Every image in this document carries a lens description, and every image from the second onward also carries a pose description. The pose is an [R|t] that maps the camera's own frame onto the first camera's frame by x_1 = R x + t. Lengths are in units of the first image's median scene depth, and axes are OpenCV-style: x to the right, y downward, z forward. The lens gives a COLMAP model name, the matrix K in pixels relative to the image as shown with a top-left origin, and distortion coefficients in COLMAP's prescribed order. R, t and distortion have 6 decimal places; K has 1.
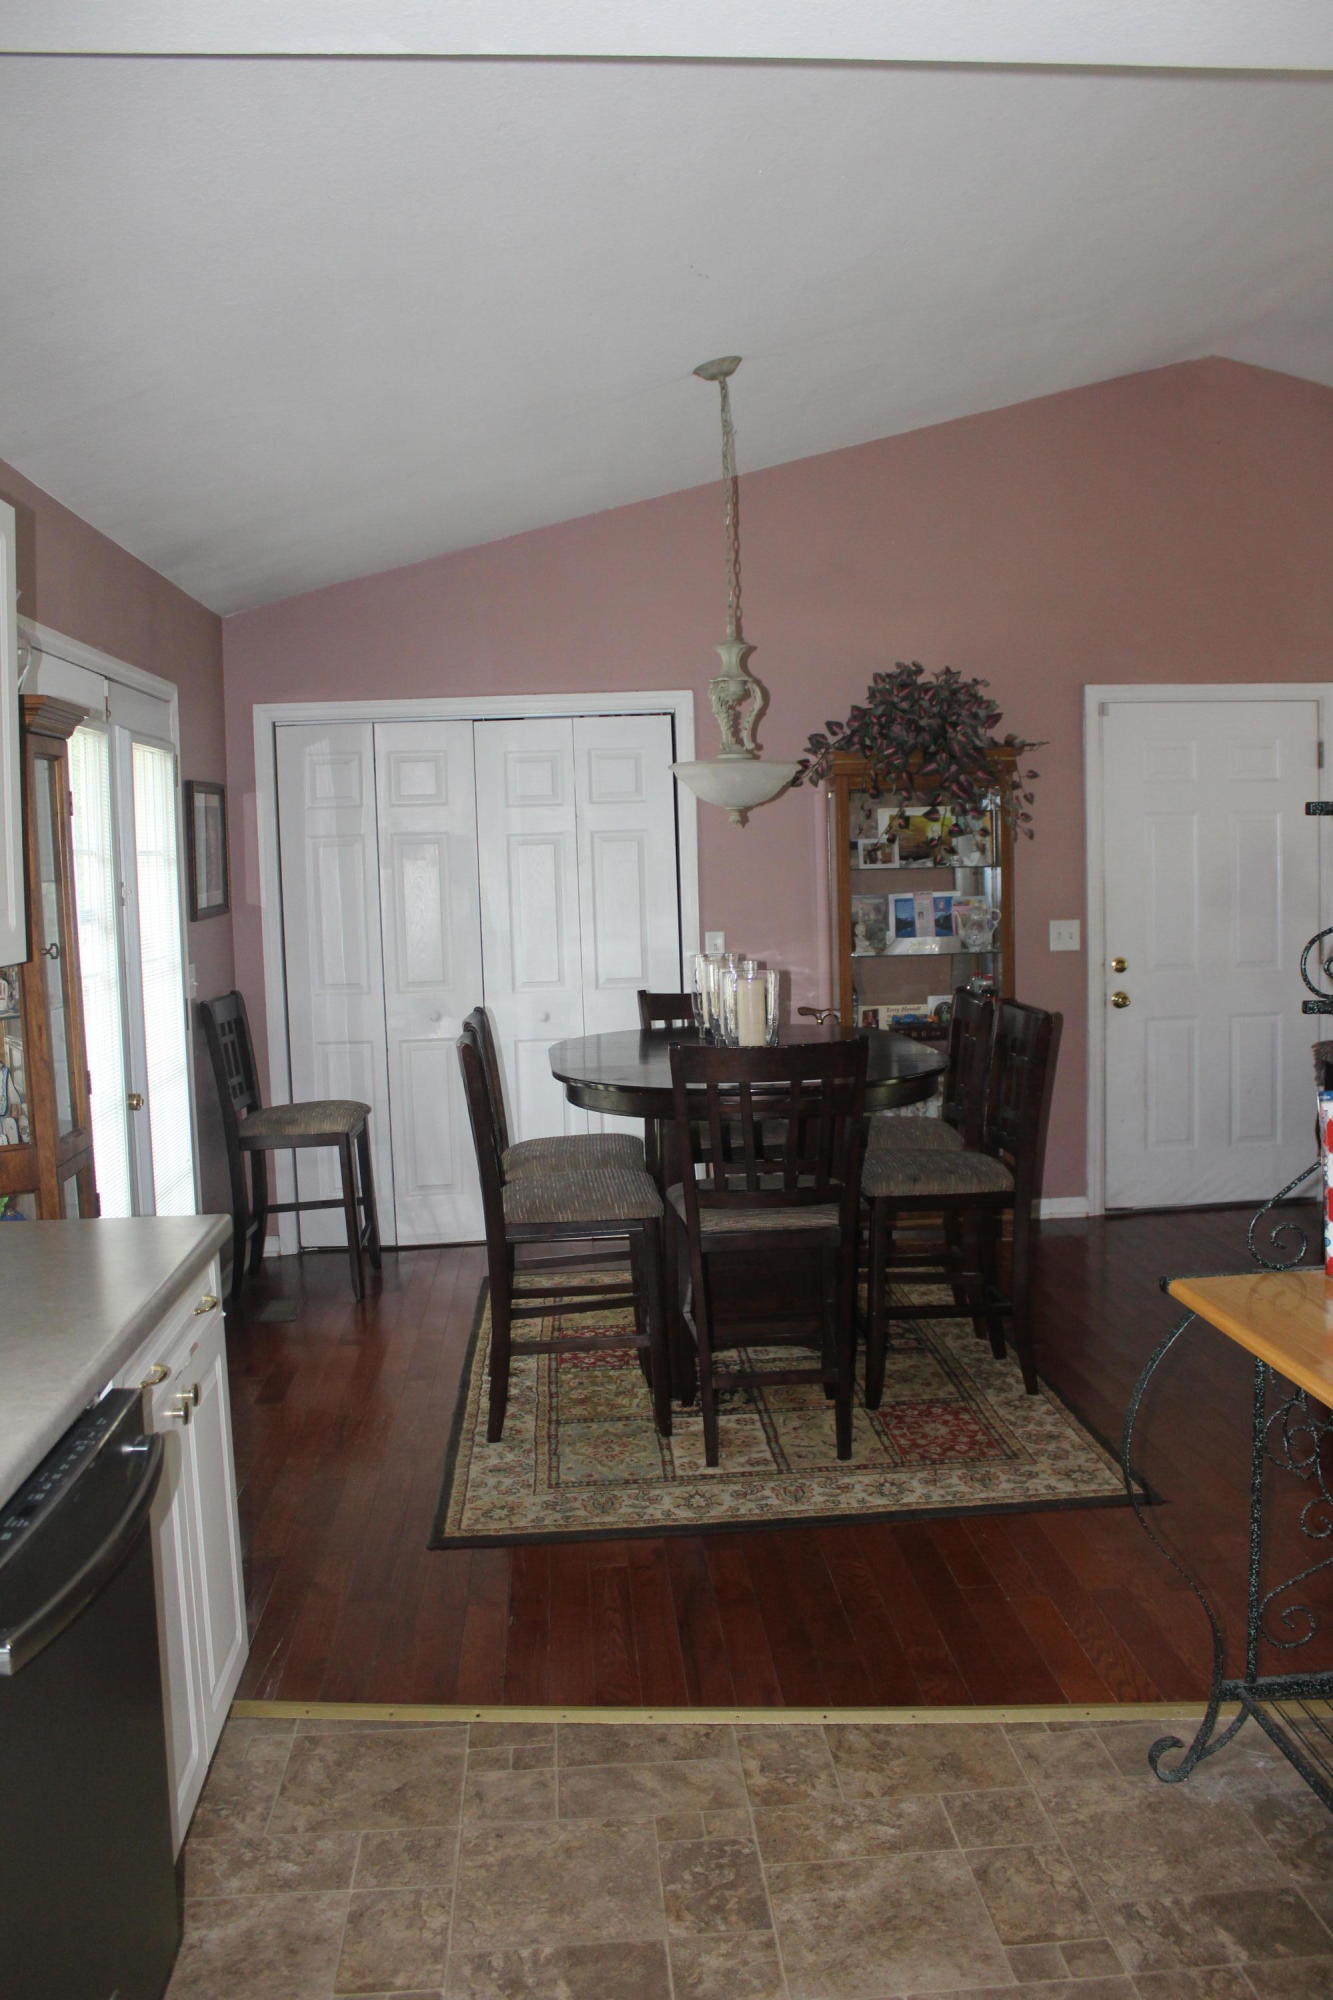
lens RADIAL K [[1671.2, 0, 675.6], [0, 1671.2, 1008.2], [0, 0, 1]] dist [-0.157136, 0.138071]
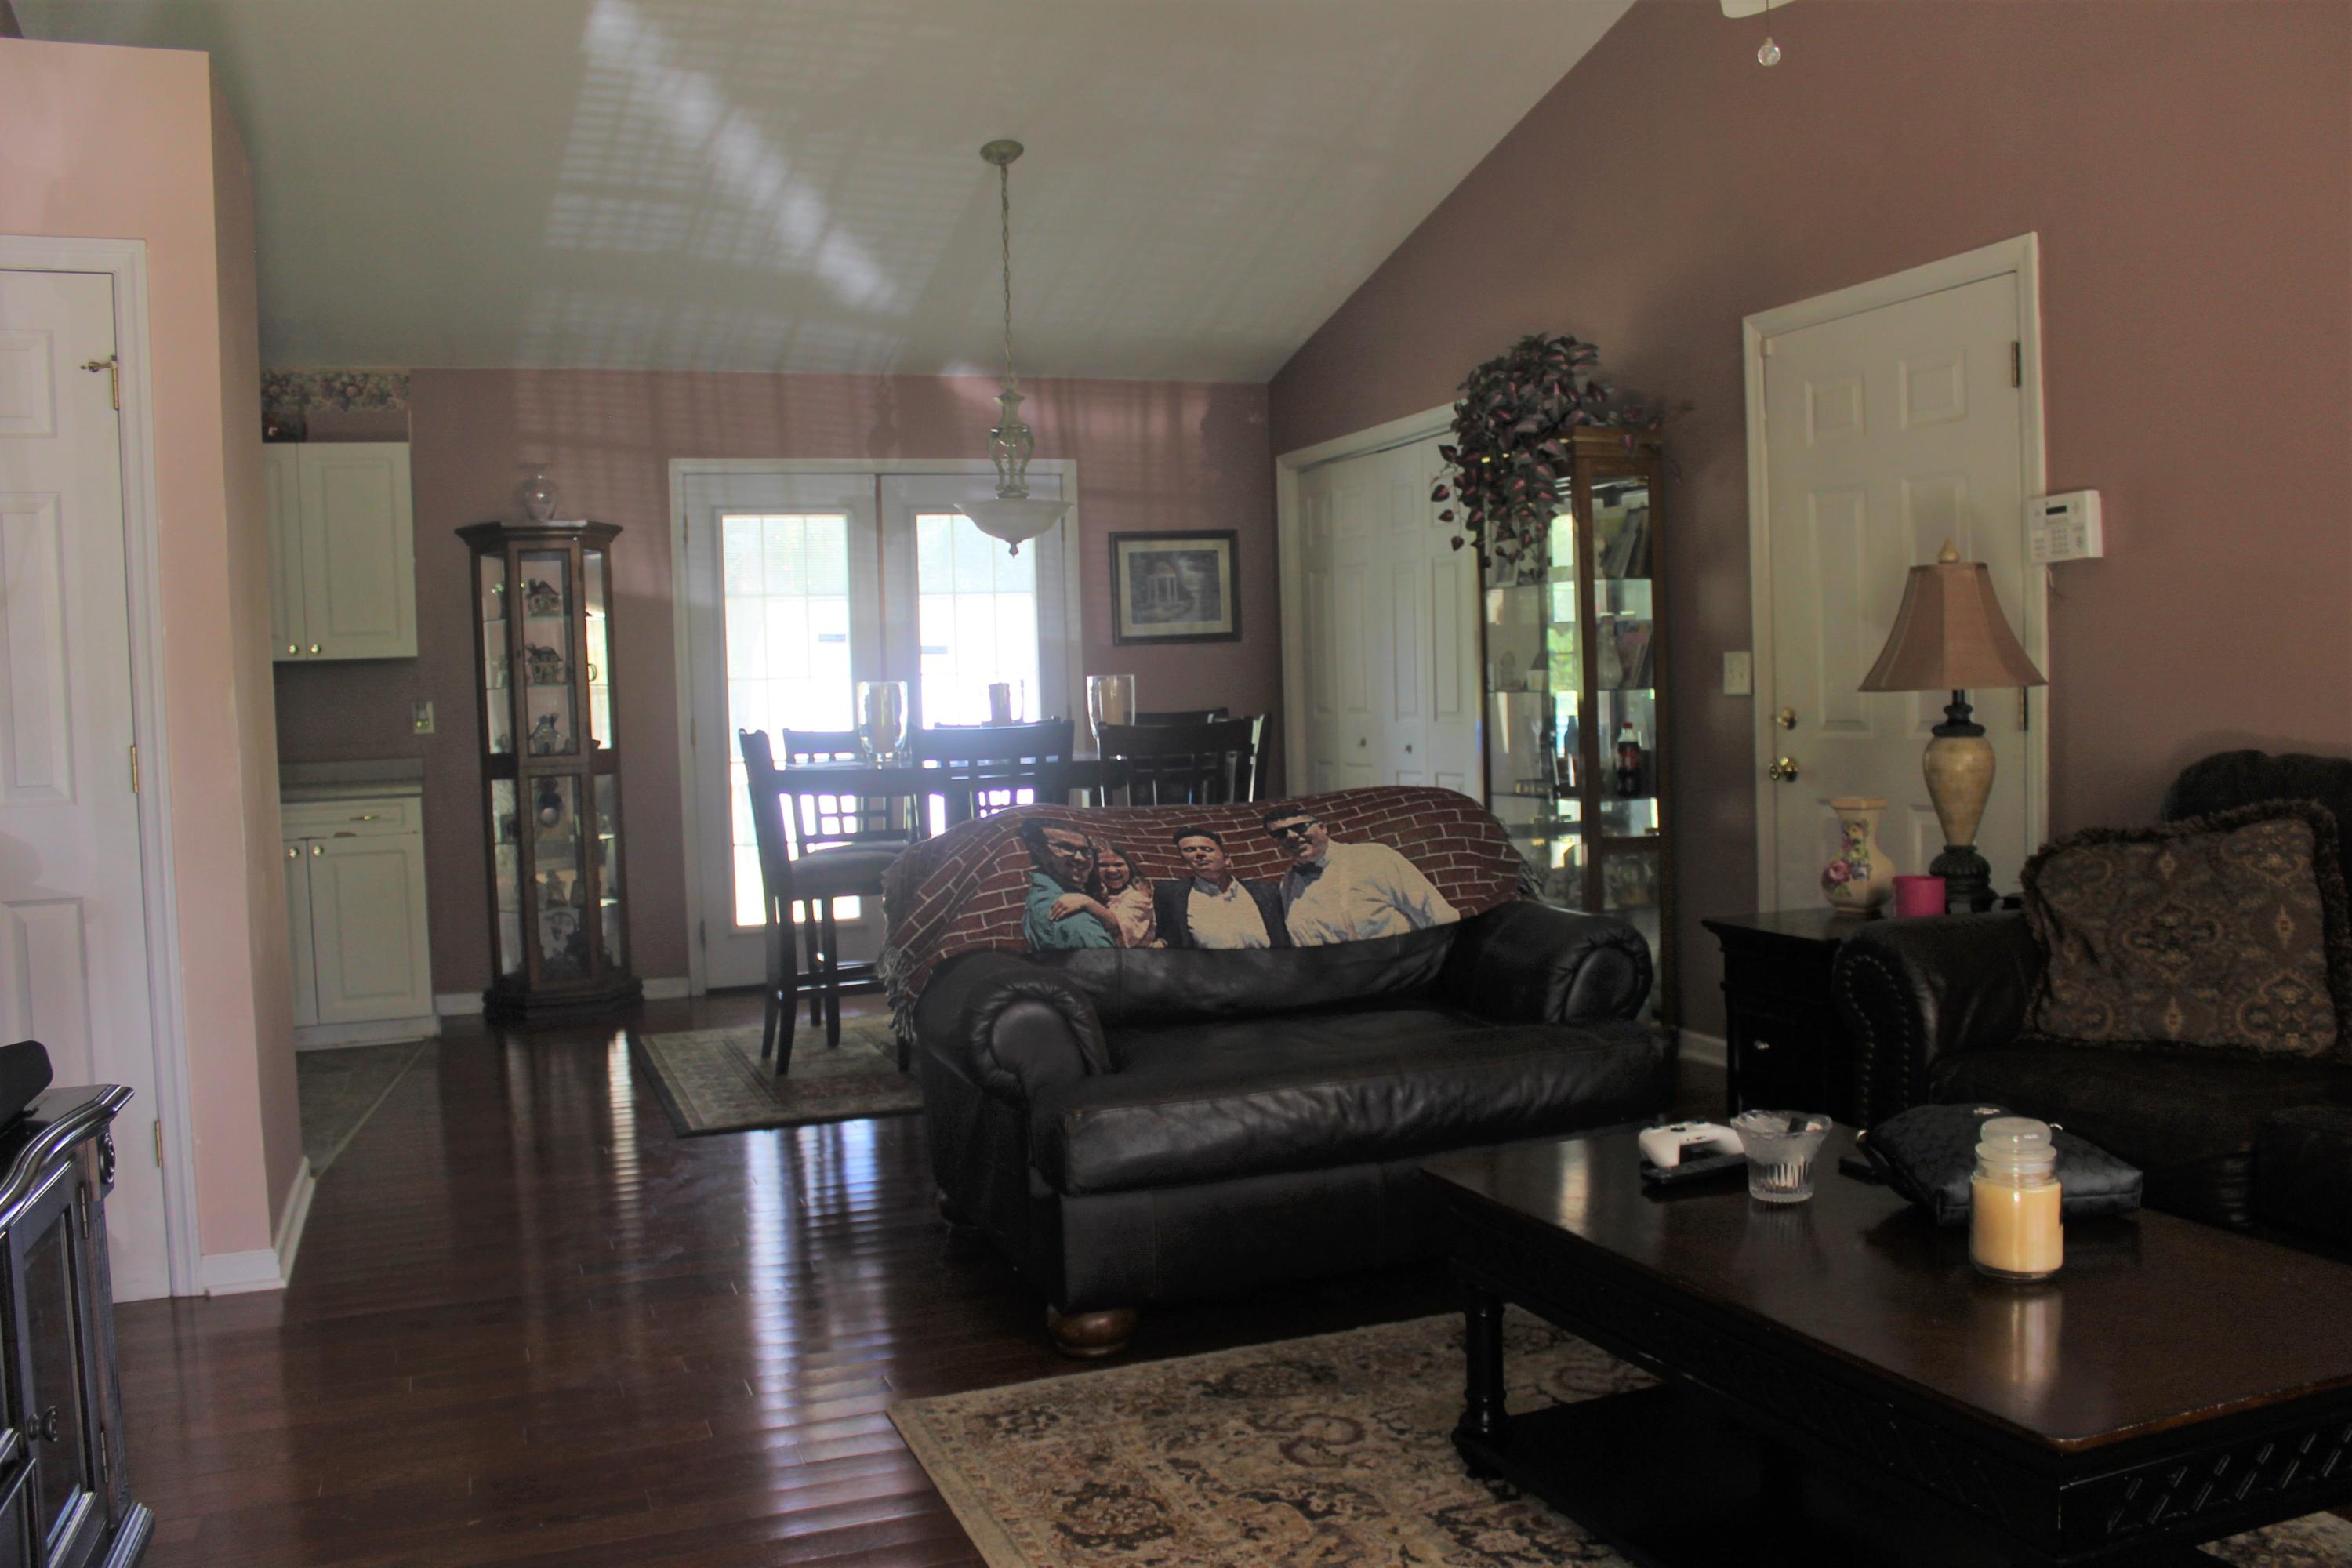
lens RADIAL K [[1965.4, 0, 1171.2], [0, 1965.4, 794.8], [0, 0, 1]] dist [-0.157136, 0.138071]
pose [[0.273106, 0.074327, -0.959108, 1.462693], [-0.063472, 0.996230, 0.059130, -0.038891], [0.959888, 0.044728, 0.276794, 0.809374]]
